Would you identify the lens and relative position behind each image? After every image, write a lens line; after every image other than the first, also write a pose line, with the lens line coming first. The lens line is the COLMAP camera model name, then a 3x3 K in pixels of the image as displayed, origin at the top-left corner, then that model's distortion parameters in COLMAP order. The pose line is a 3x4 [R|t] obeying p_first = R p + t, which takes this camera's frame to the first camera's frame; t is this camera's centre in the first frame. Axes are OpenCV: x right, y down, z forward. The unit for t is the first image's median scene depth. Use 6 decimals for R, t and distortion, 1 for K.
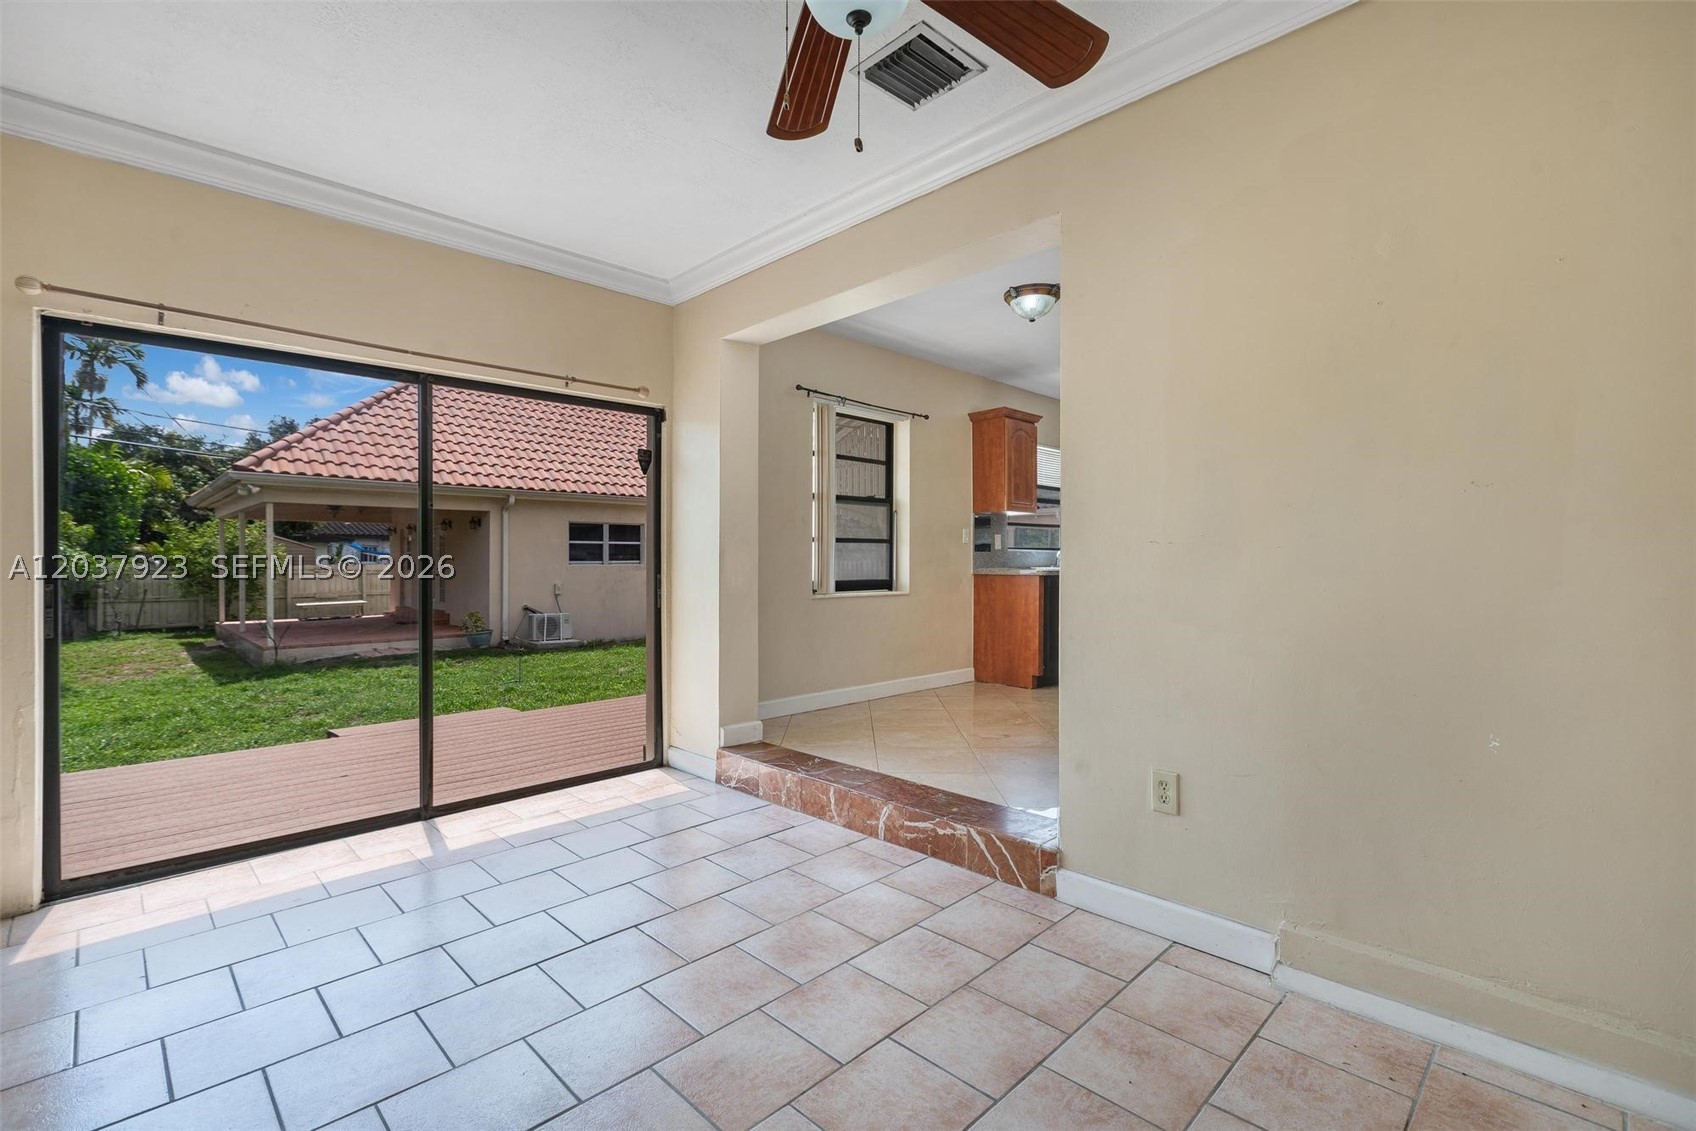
lens RADIAL K [[764.4, 0, 840.5], [0, 764.4, 558.3], [0, 0, 1]] dist [-0.003751, -0.000268]
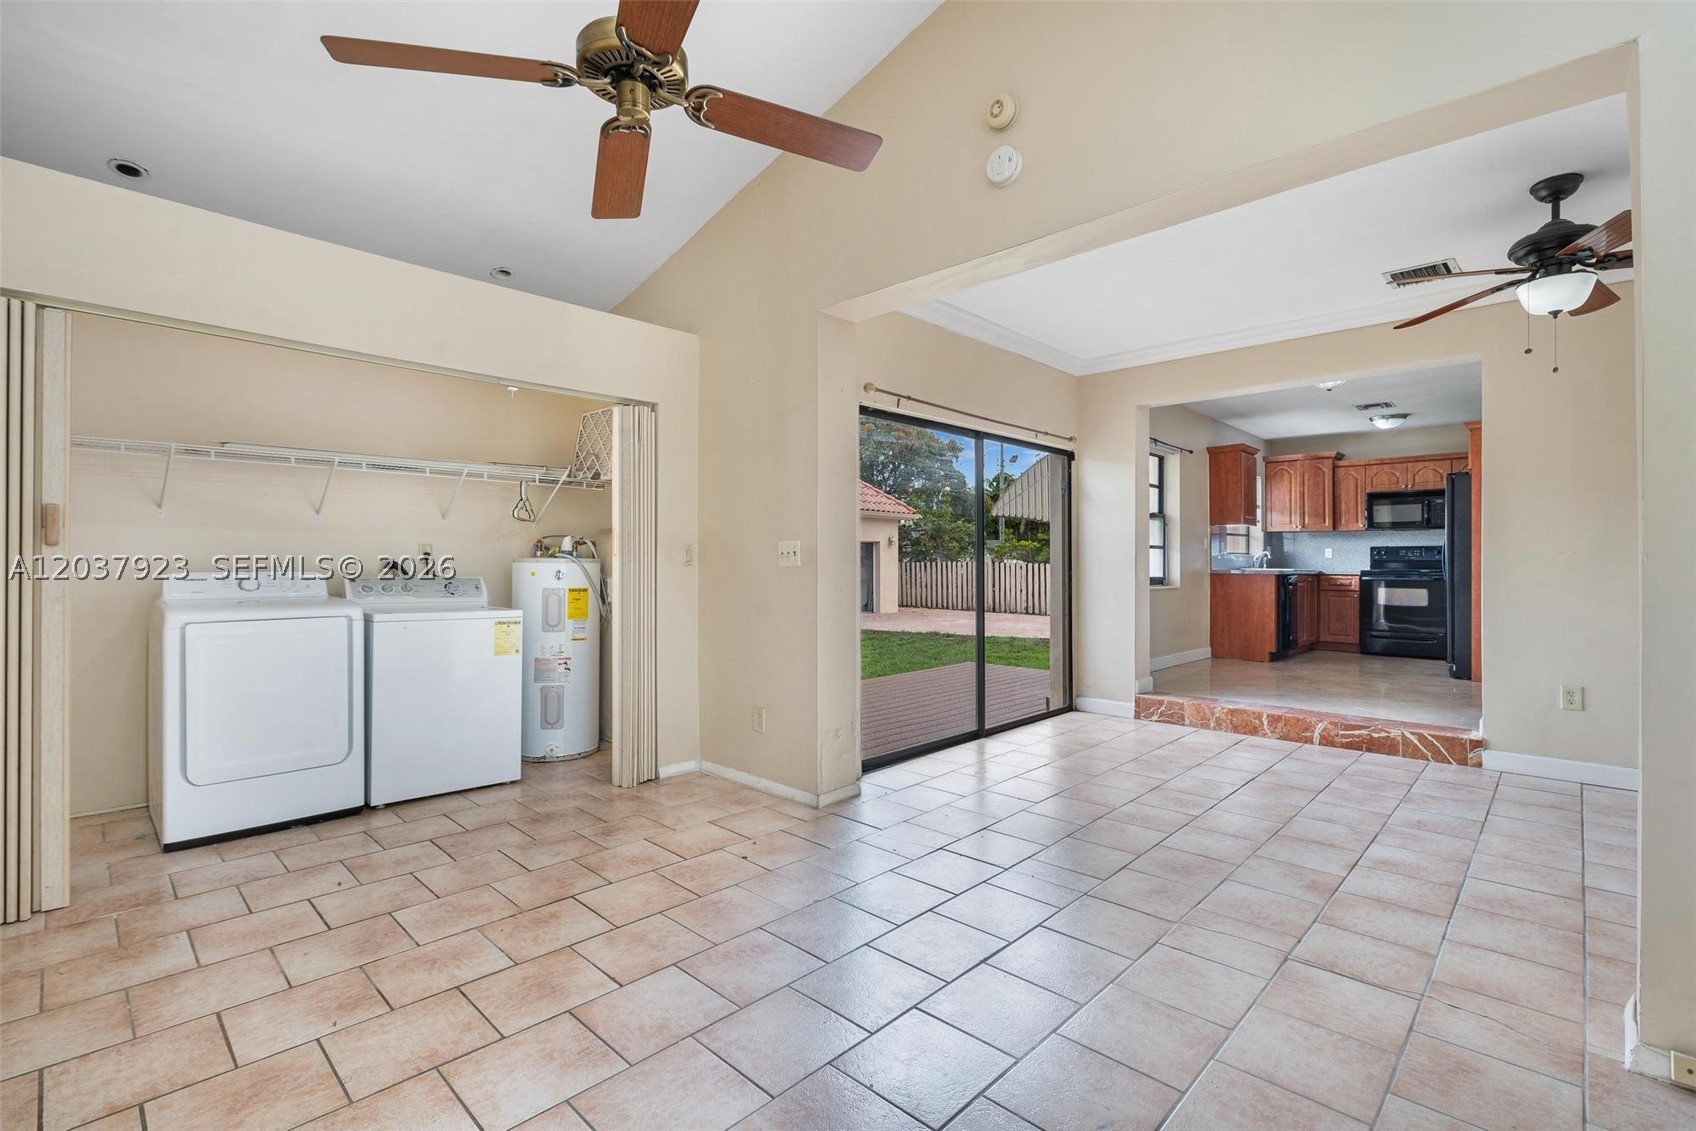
lens RADIAL K [[760.7, 0, 845.0], [0, 760.7, 548.0], [0, 0, 1]] dist [0.003910, -0.002546]
pose [[0.999458, 0.008532, 0.031808, -0.836201], [-0.008047, 0.999850, -0.015340, 0.005021], [-0.031934, 0.015076, 0.999376, -0.441500]]
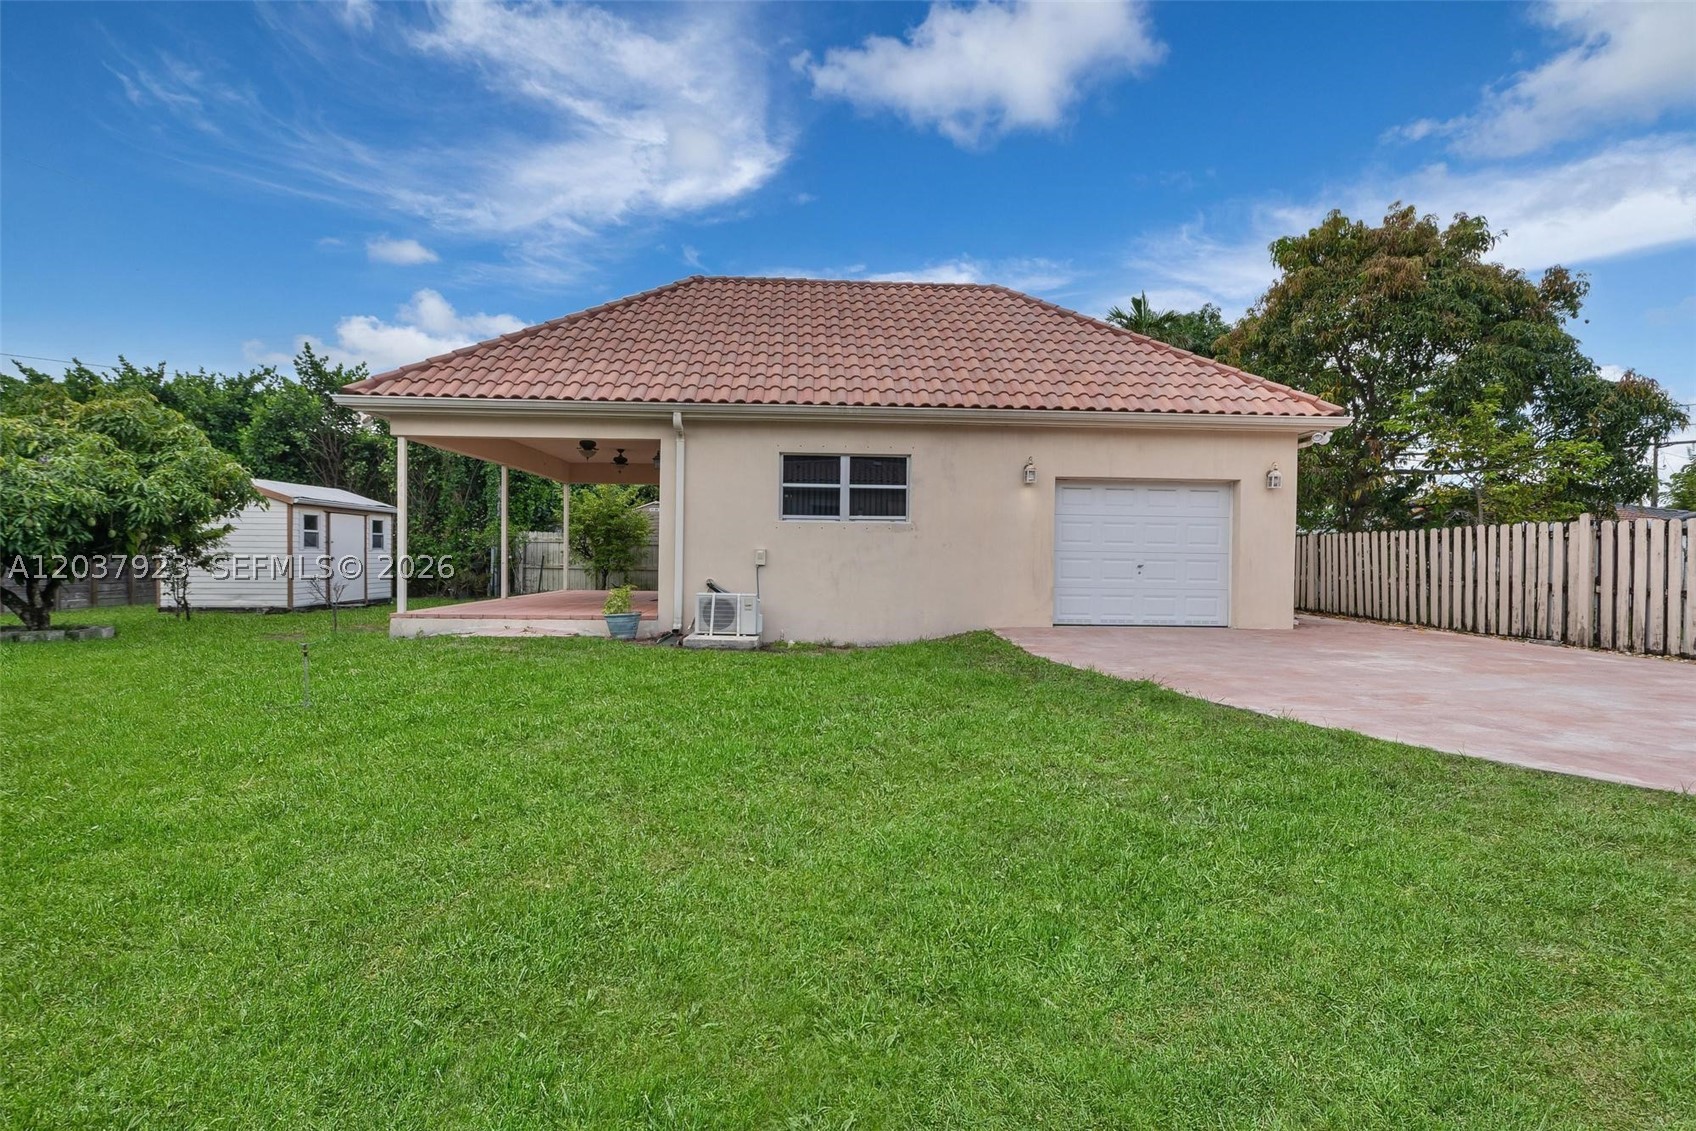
lens RADIAL K [[790.8, 0, 849.8], [0, 790.8, 544.1], [0, 0, 1]] dist [-0.001425, 0.000046]
pose [[0.753861, 0.008859, -0.656974, 0.592378], [-0.012643, 0.999920, -0.001023, 0.134214], [0.656912, 0.009077, 0.753912, 2.528194]]
